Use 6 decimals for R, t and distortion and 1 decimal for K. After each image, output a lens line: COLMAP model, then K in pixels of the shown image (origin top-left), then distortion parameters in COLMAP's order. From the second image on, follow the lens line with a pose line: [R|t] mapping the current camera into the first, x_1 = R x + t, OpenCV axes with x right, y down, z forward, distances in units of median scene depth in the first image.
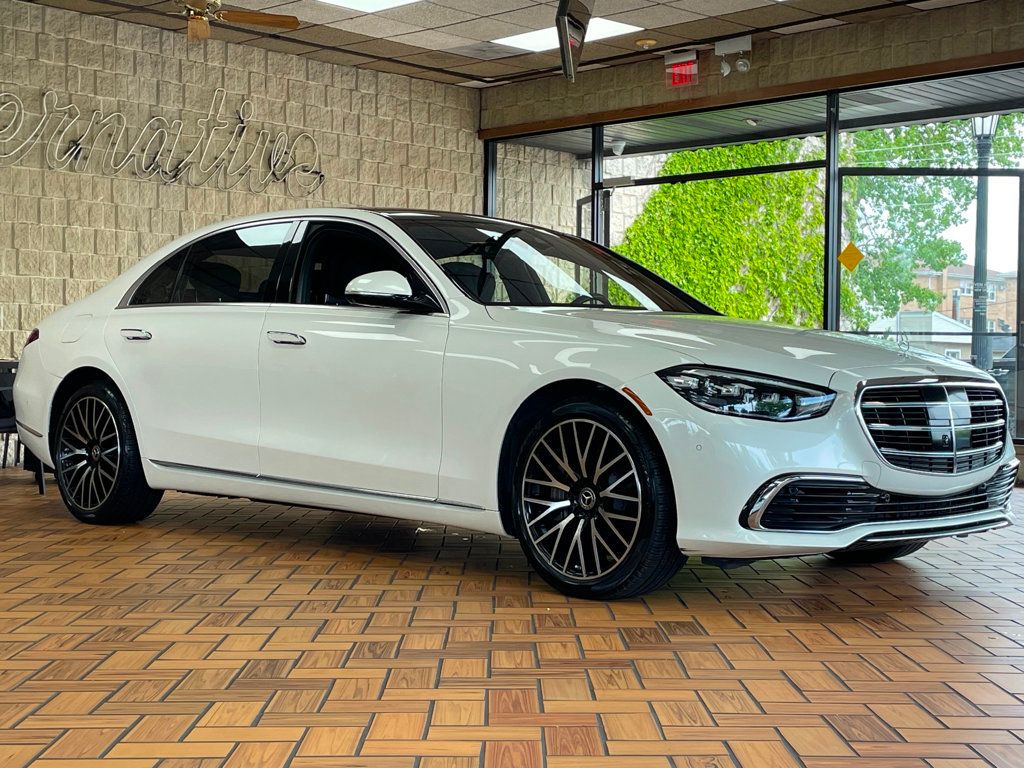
lens RADIAL K [[1595.3, 0, 470.0], [0, 1595.3, 383.4], [0, 0, 1]] dist [0.269306, -0.110391]
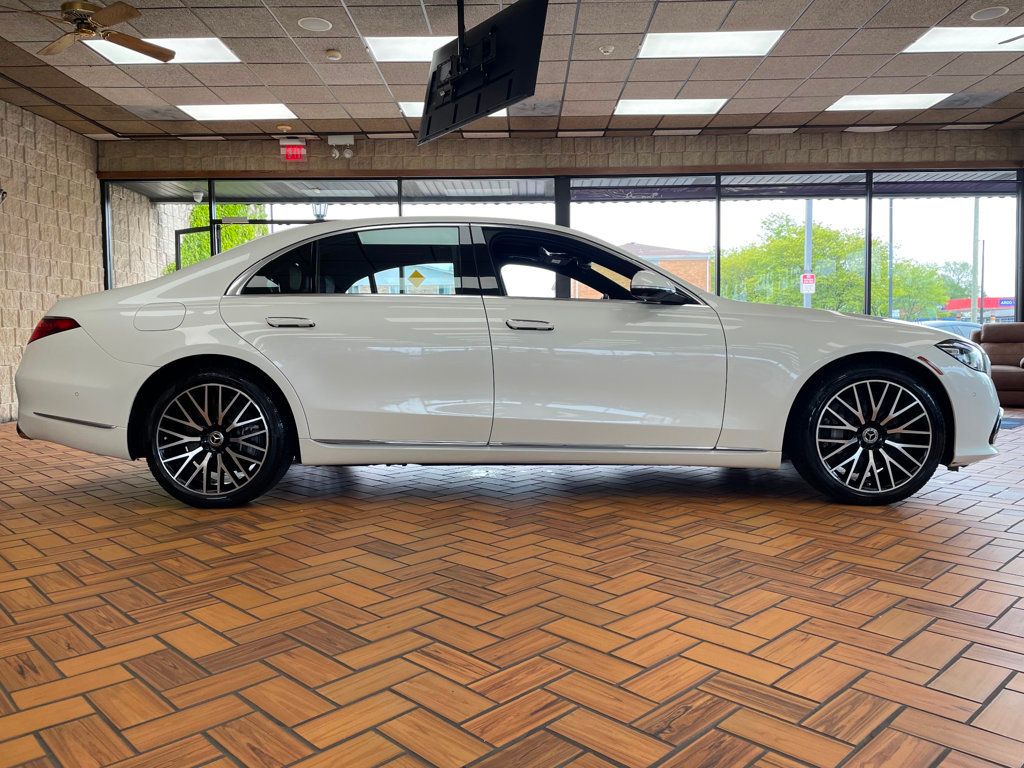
lens RADIAL K [[840.3, 0, 513.3], [0, 840.3, 367.7], [0, 0, 1]] dist [0.059804, -0.010021]
pose [[0.717777, -0.039475, 0.695153, -0.296143], [0.025963, 0.999215, 0.029933, -0.008332], [-0.695789, -0.003437, 0.718238, 0.297199]]
